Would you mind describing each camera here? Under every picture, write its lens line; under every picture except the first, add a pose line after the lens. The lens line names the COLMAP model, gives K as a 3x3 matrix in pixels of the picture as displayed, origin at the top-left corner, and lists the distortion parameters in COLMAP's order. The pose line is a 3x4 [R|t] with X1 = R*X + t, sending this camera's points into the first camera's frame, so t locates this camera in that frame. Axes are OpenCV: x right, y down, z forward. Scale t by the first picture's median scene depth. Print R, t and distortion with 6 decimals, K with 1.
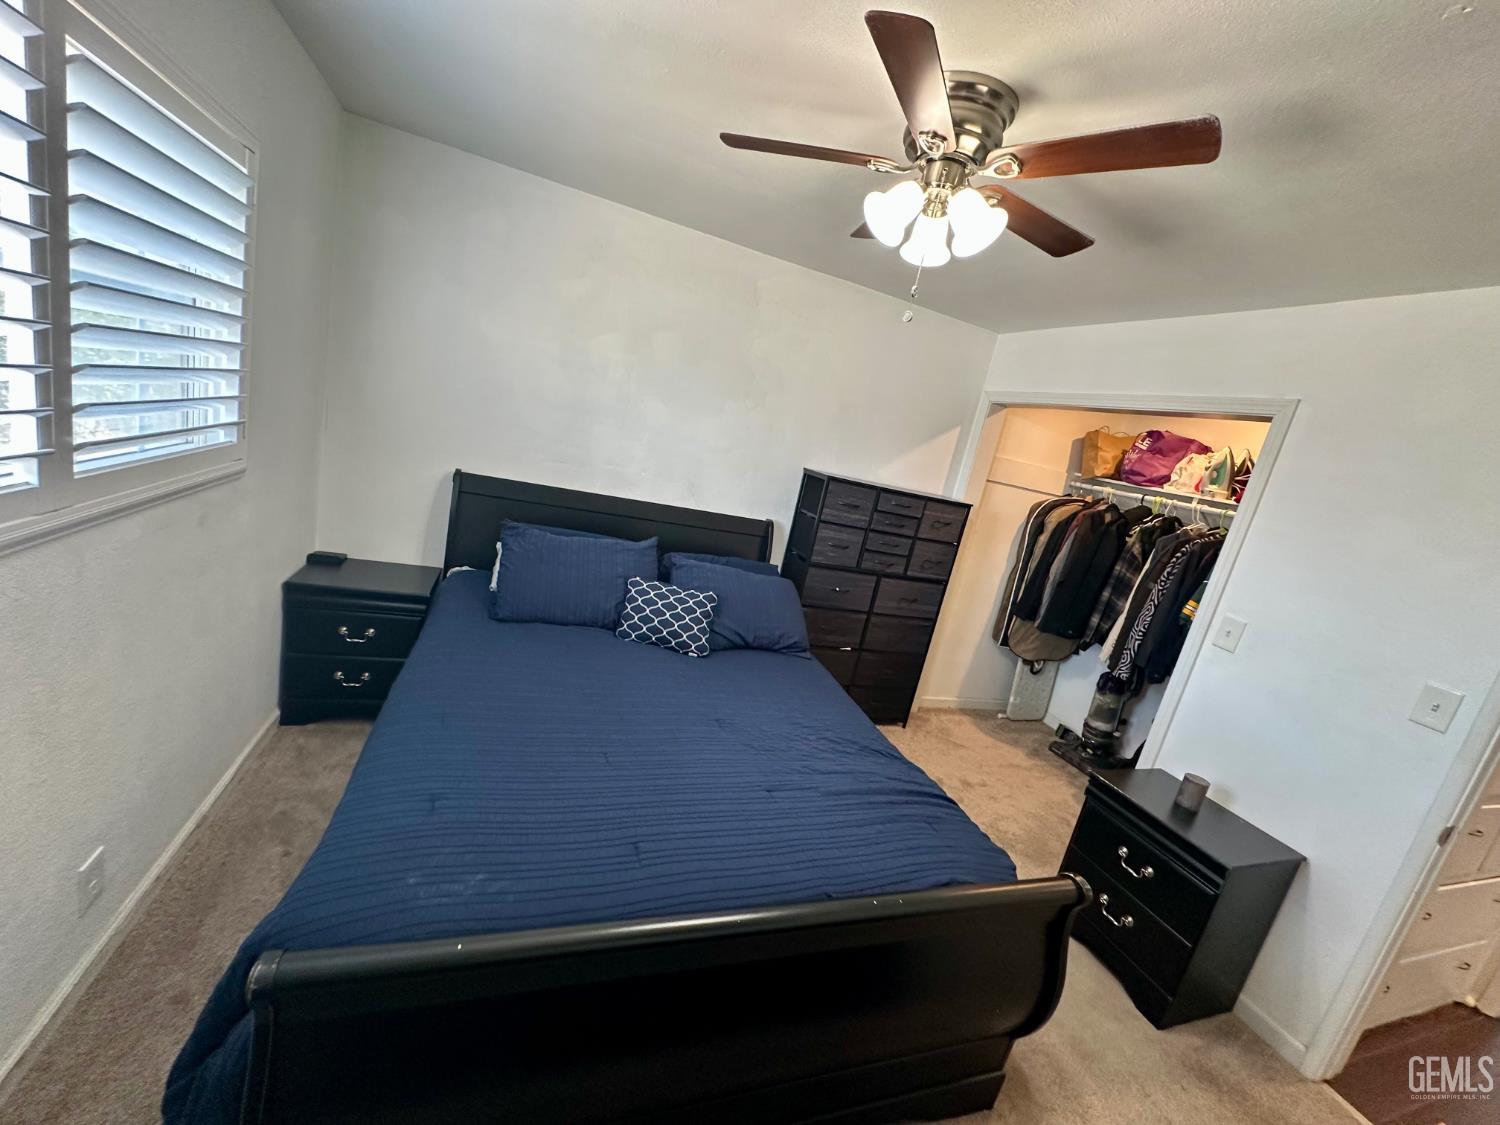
lens RADIAL K [[600.1, 0, 750.0], [0, 600.1, 562.5], [0, 0, 1]] dist [-0.000836, 0.000496]
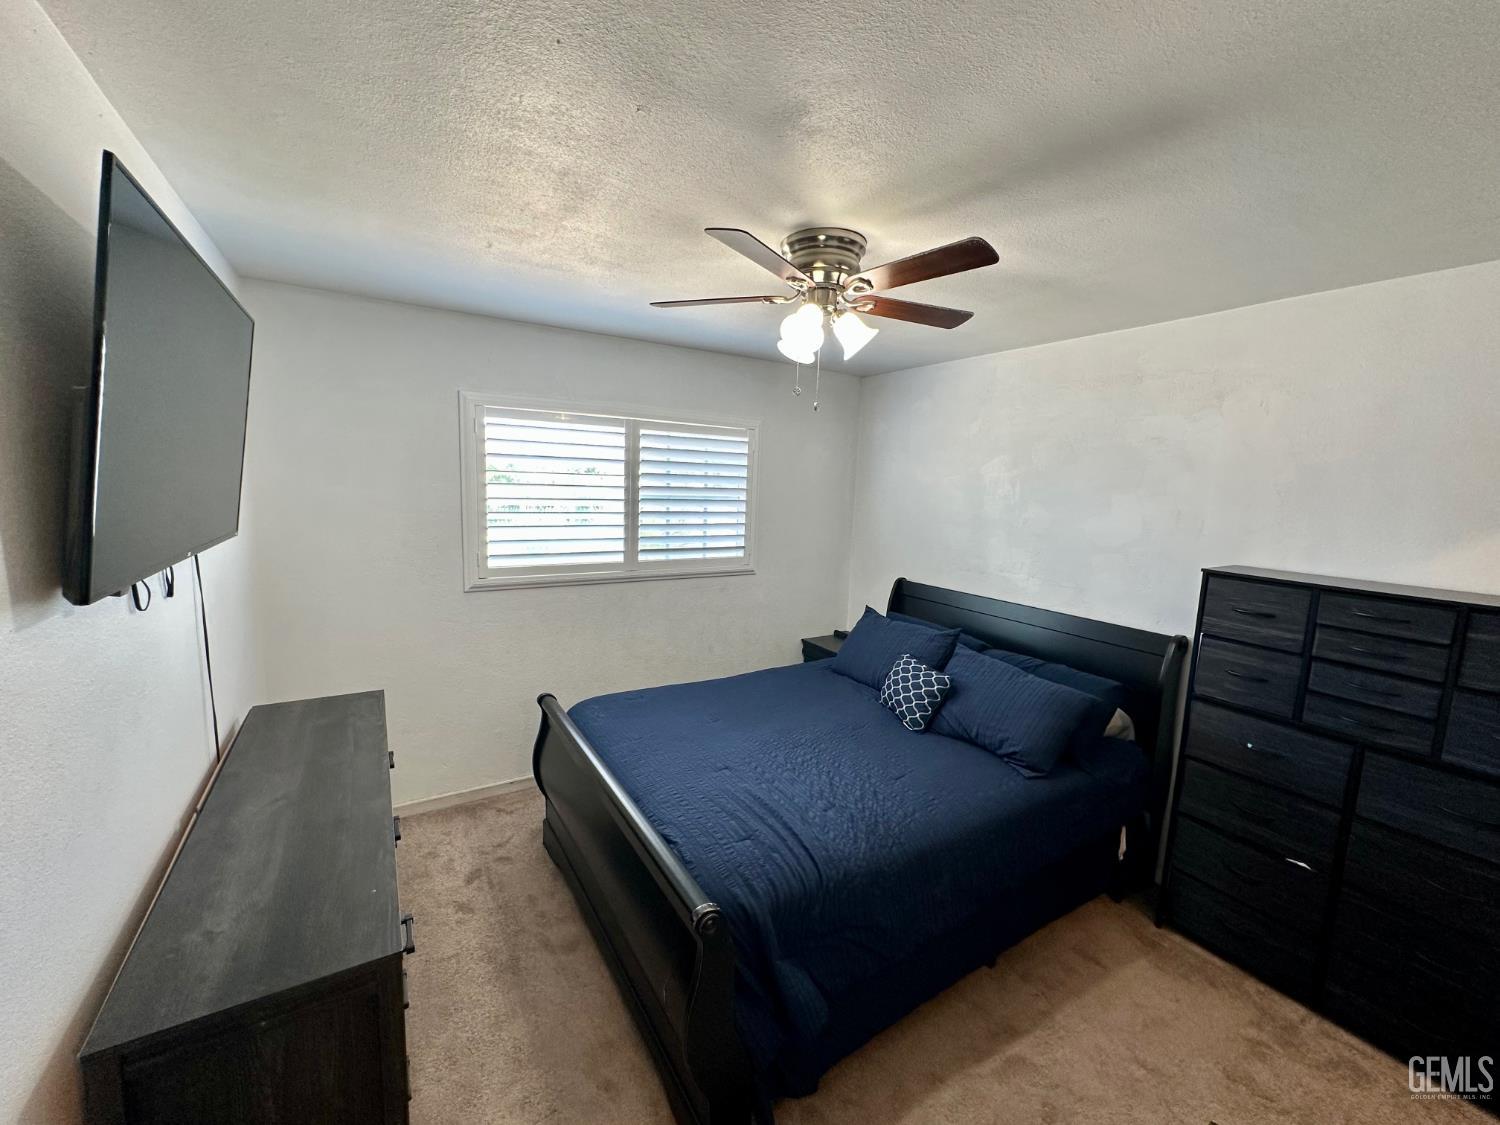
lens RADIAL K [[600.1, 0, 750.0], [0, 600.1, 562.5], [0, 0, 1]] dist [-0.000836, 0.000496]
pose [[0.215616, -0.073332, -0.973721, 0.684346], [-0.202222, 0.972205, -0.117997, 0.038541], [0.955309, 0.222350, 0.194794, 0.335068]]
